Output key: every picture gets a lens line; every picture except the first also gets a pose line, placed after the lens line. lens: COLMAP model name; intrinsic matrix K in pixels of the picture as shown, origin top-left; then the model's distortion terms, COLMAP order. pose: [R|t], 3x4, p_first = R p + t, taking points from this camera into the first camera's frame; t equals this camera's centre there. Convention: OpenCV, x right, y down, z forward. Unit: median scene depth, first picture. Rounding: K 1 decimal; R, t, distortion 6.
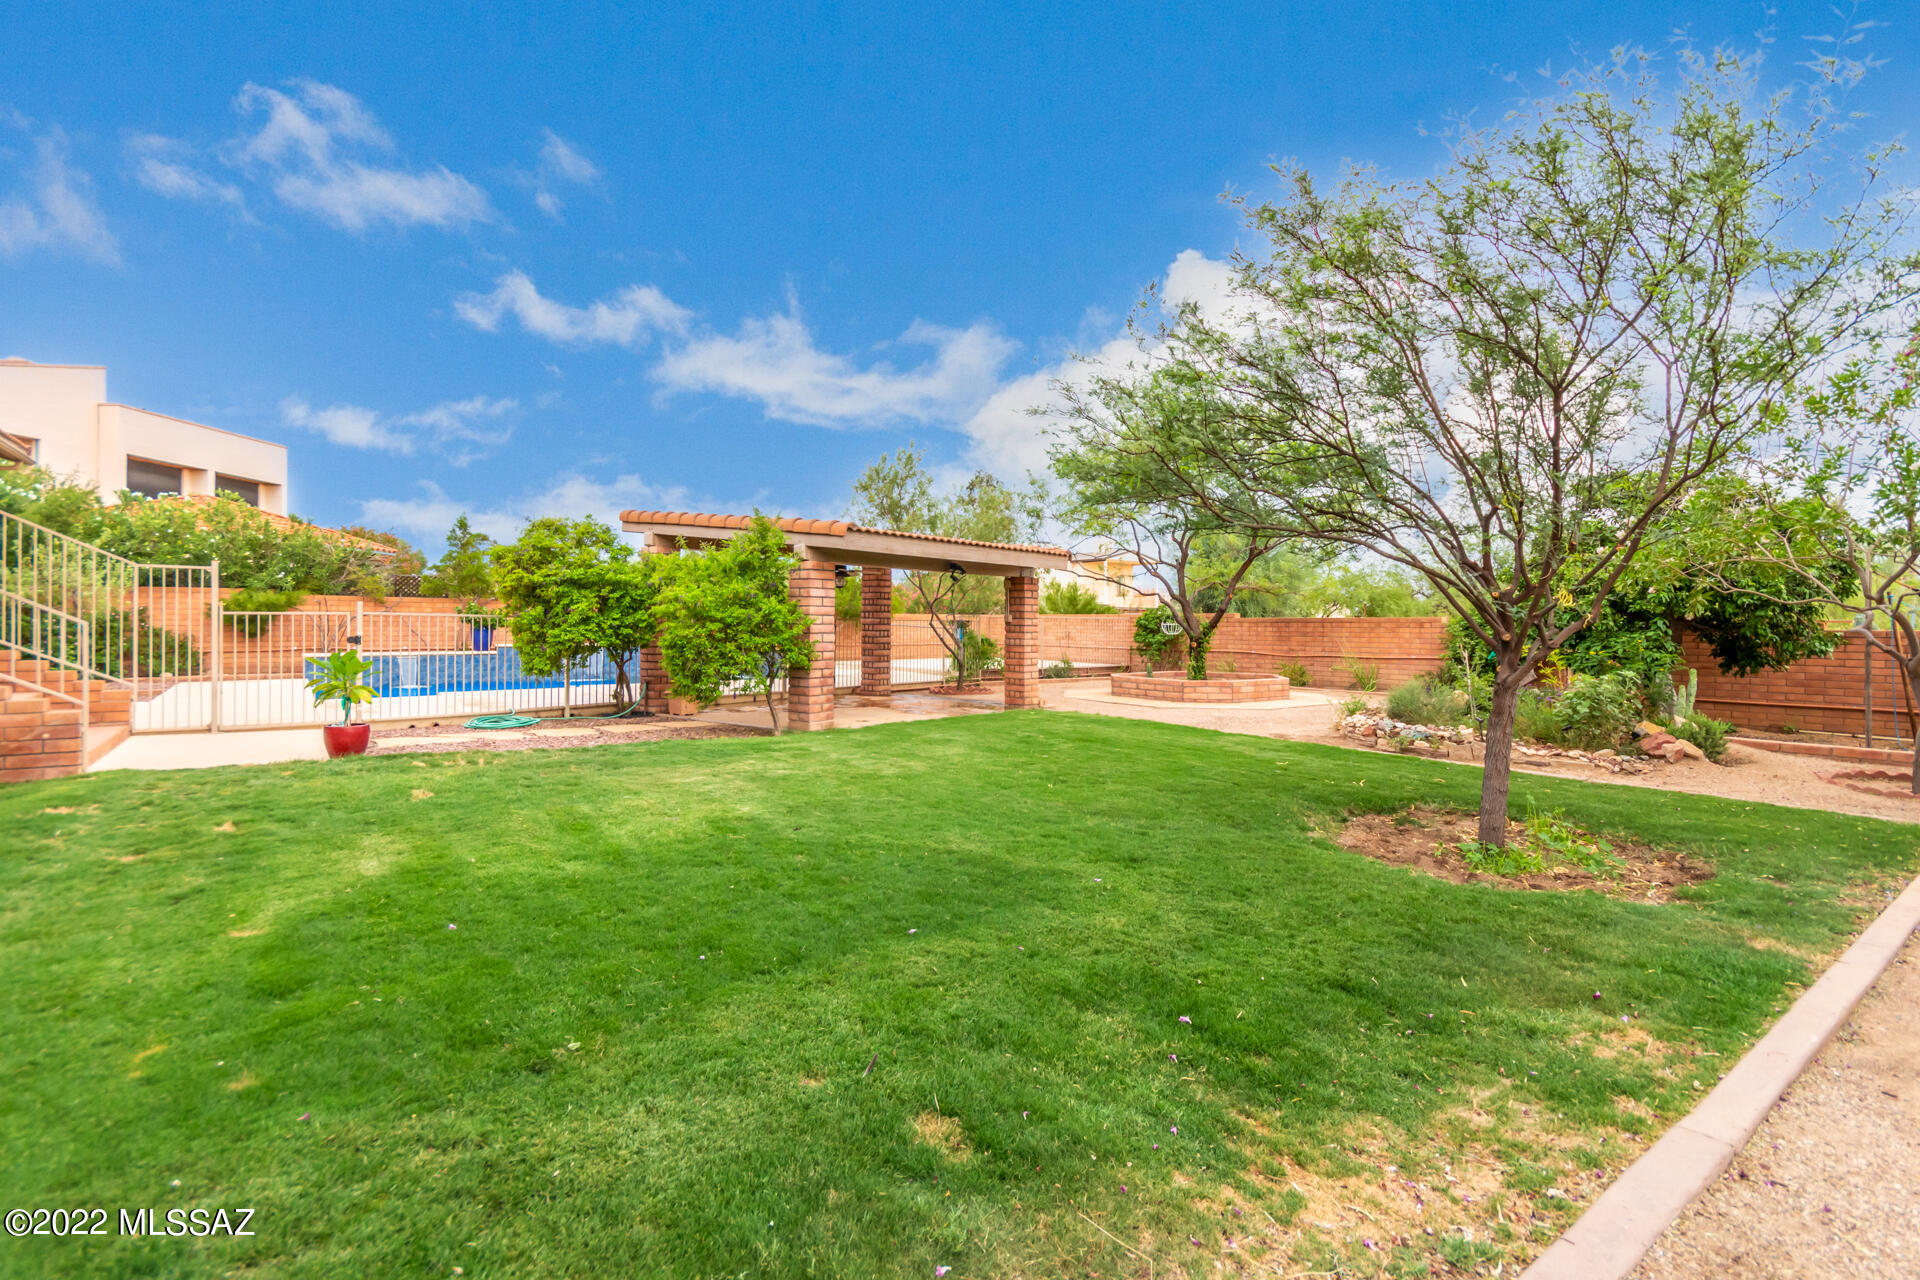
lens RADIAL K [[905.4, 0, 961.2], [0, 905.4, 633.3], [0, 0, 1]] dist [0.005246, 0.000711]
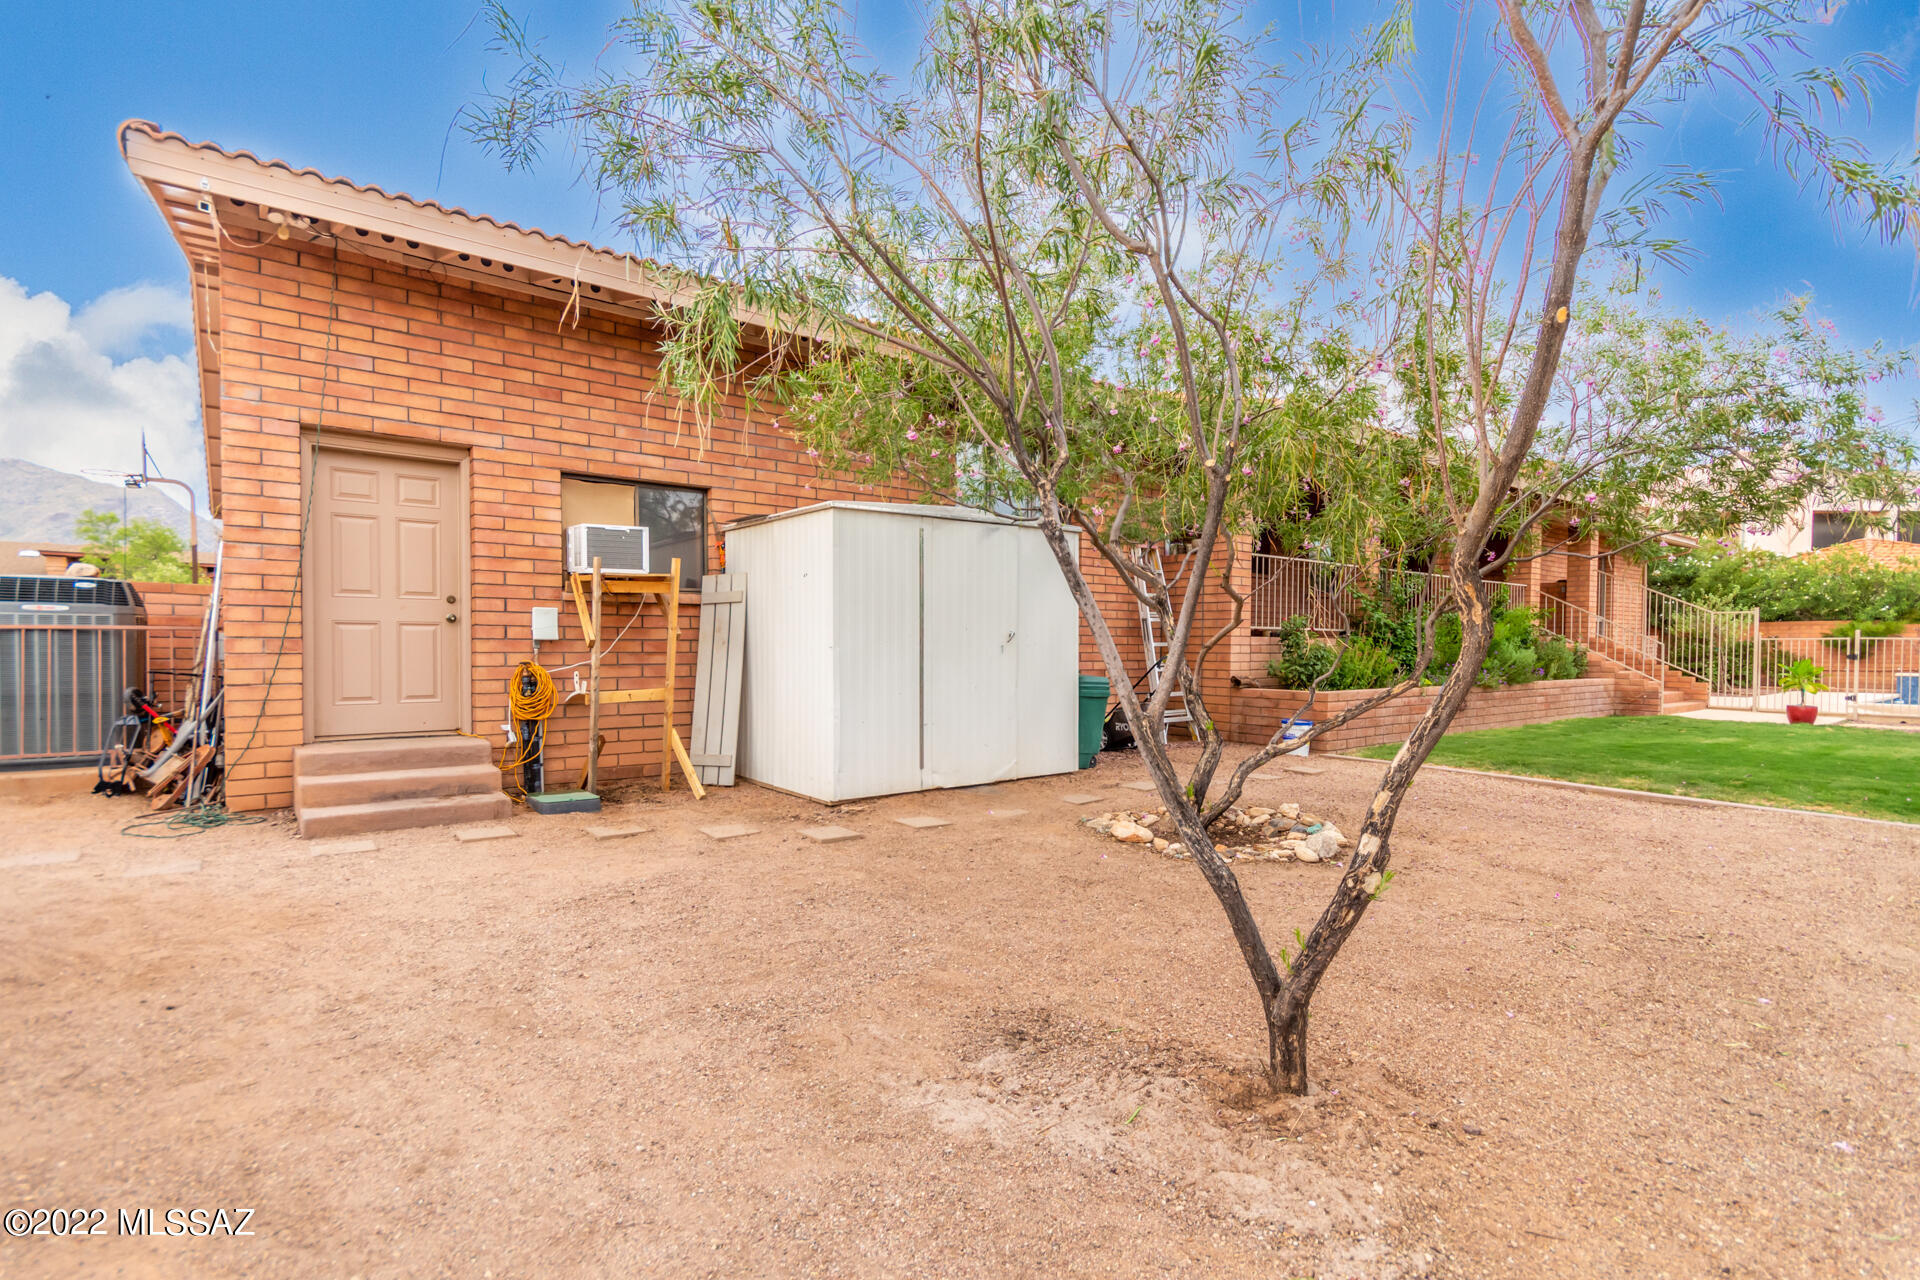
lens RADIAL K [[905.4, 0, 960.2], [0, 905.4, 644.4], [0, 0, 1]] dist [0.005246, 0.000711]
pose [[0.026949, 0.001245, -0.999636, 0.464514], [-0.013925, 0.999903, 0.000870, 0.001876], [0.999540, 0.013897, 0.026964, -0.295640]]
